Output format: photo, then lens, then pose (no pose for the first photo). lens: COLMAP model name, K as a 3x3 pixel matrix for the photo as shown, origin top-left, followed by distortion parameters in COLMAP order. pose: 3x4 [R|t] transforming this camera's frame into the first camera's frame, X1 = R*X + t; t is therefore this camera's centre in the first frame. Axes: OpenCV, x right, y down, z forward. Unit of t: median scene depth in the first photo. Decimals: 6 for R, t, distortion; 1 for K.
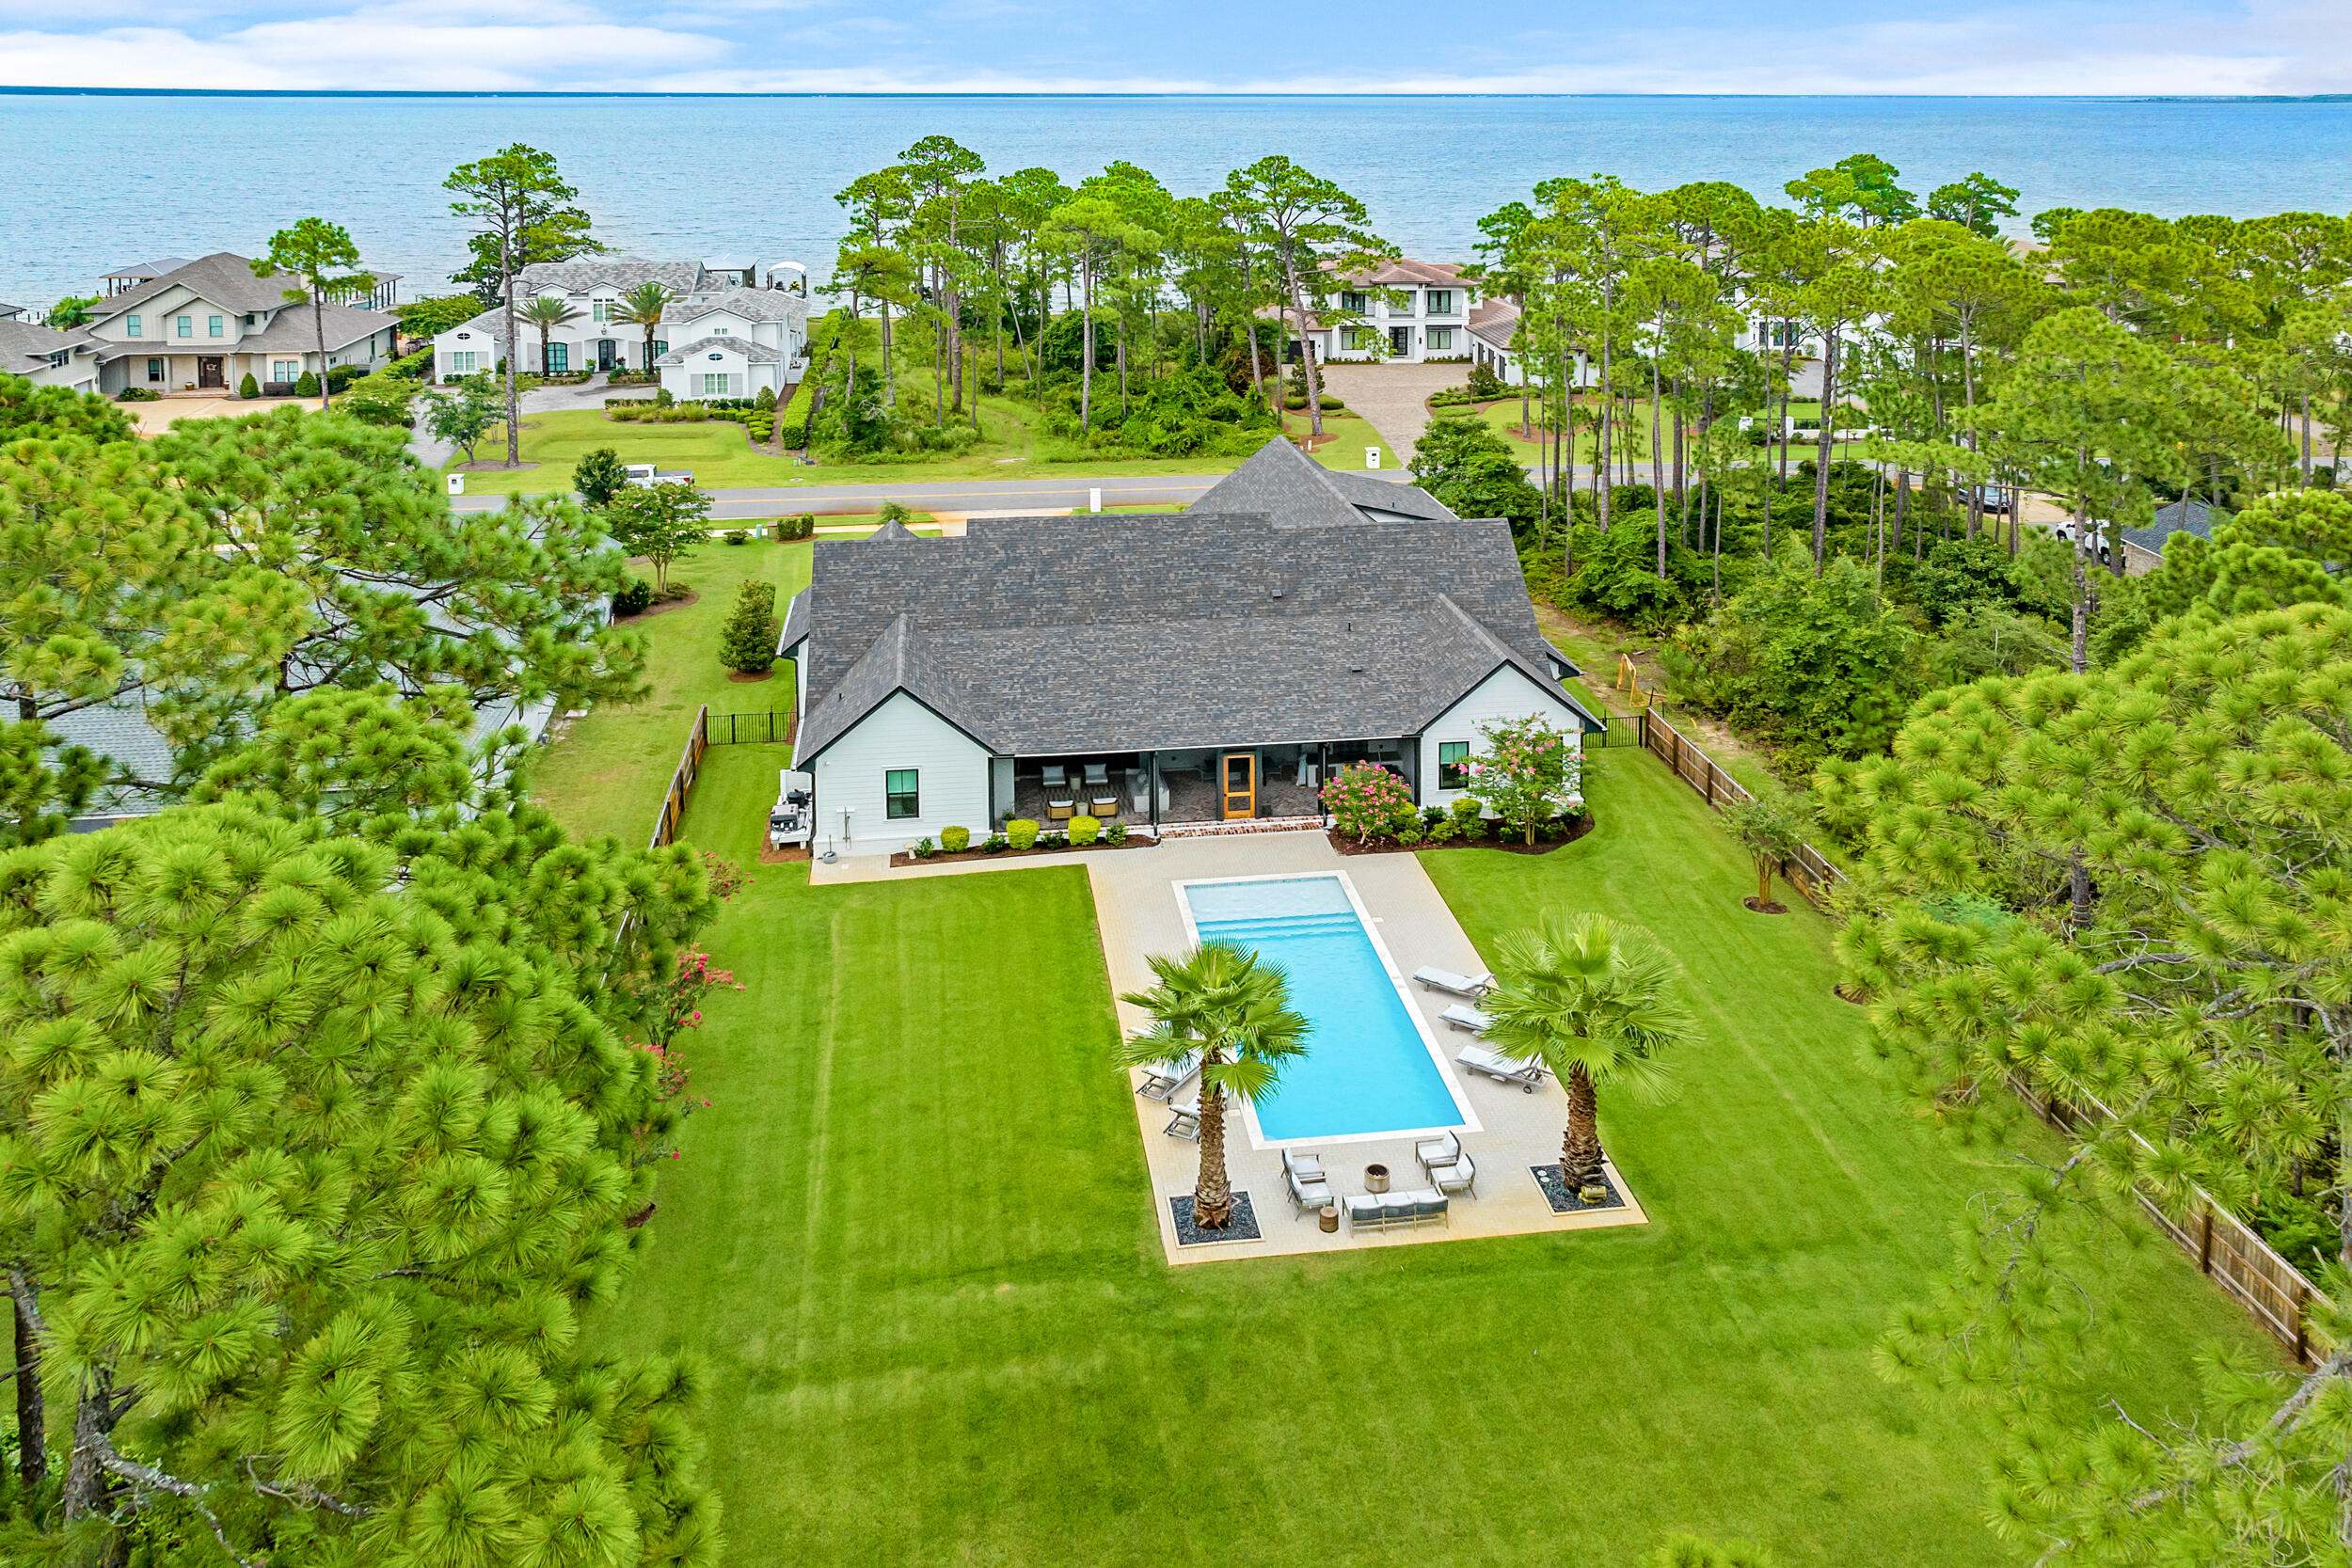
lens RADIAL K [[1673.2, 0, 1176.0], [0, 1673.2, 784.0], [0, 0, 1]] dist [-0.024124, 0.000618]
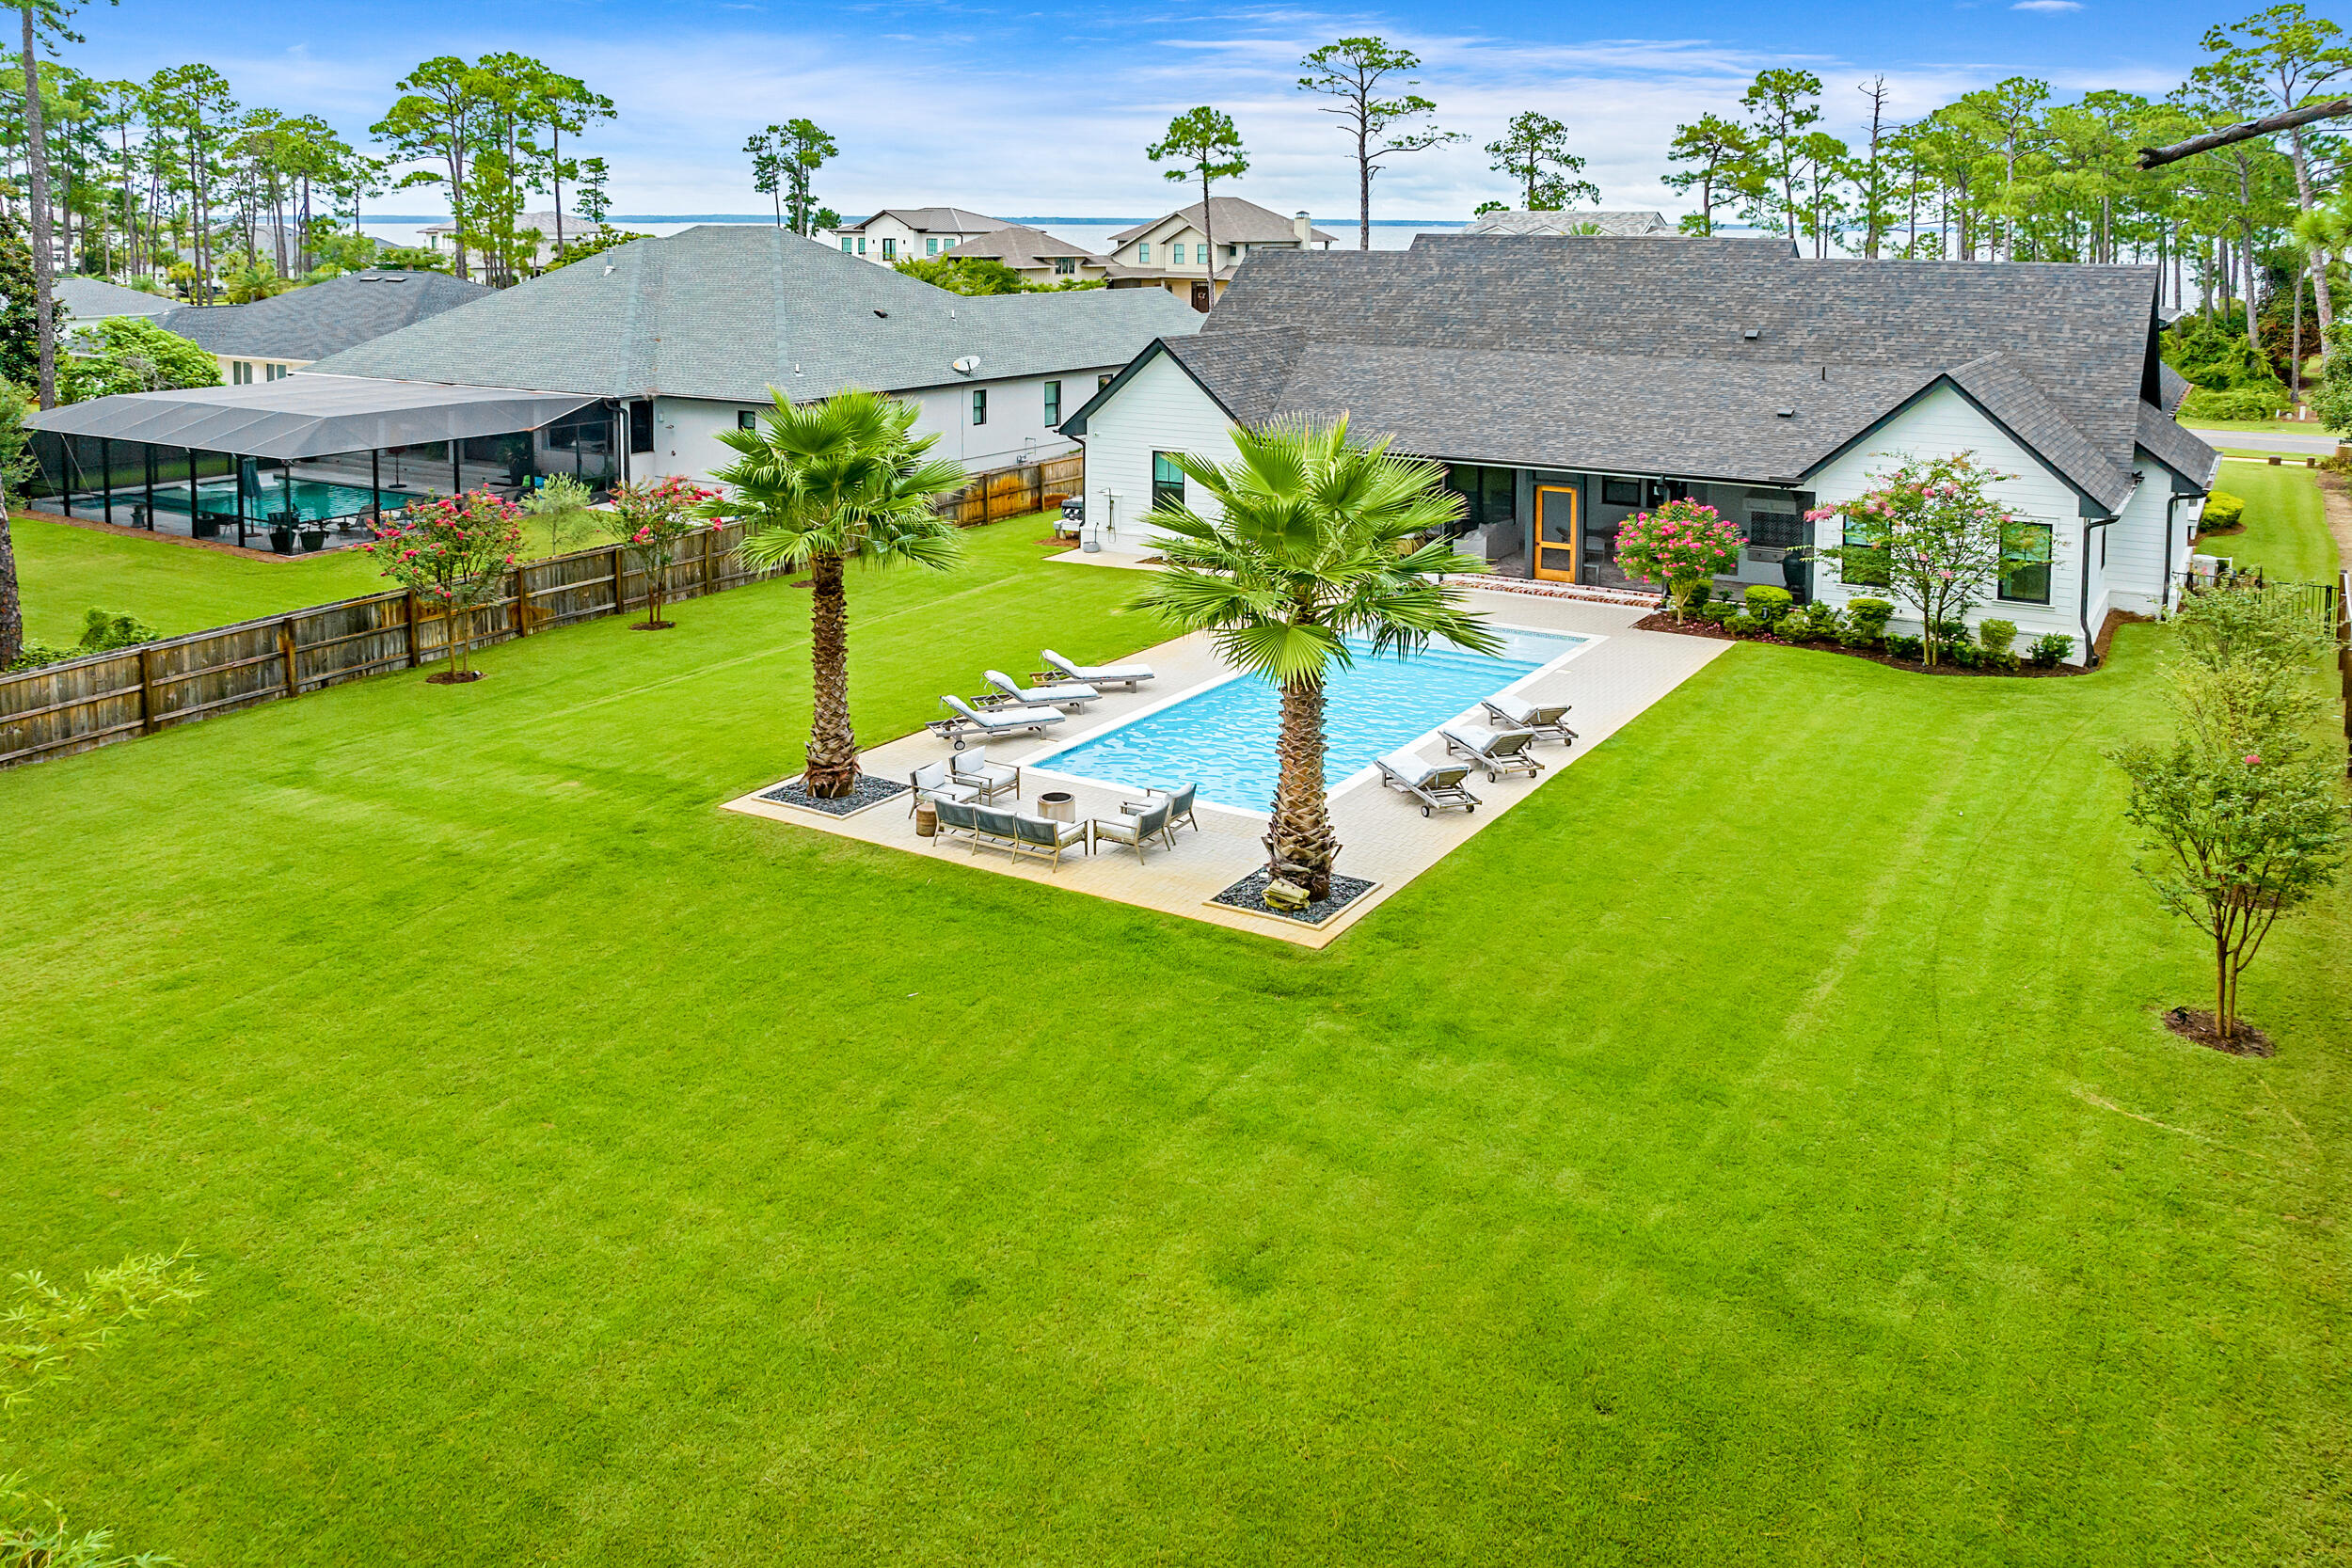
lens RADIAL K [[1745.1, 0, 1176.0], [0, 1745.1, 784.0], [0, 0, 1]] dist [-0.096750, 0.000346]
pose [[0.774238, 0.190926, -0.603410, 0.354481], [-0.234517, 0.972089, 0.006671, 0.129731], [0.587842, 0.136344, 0.797404, 0.296605]]
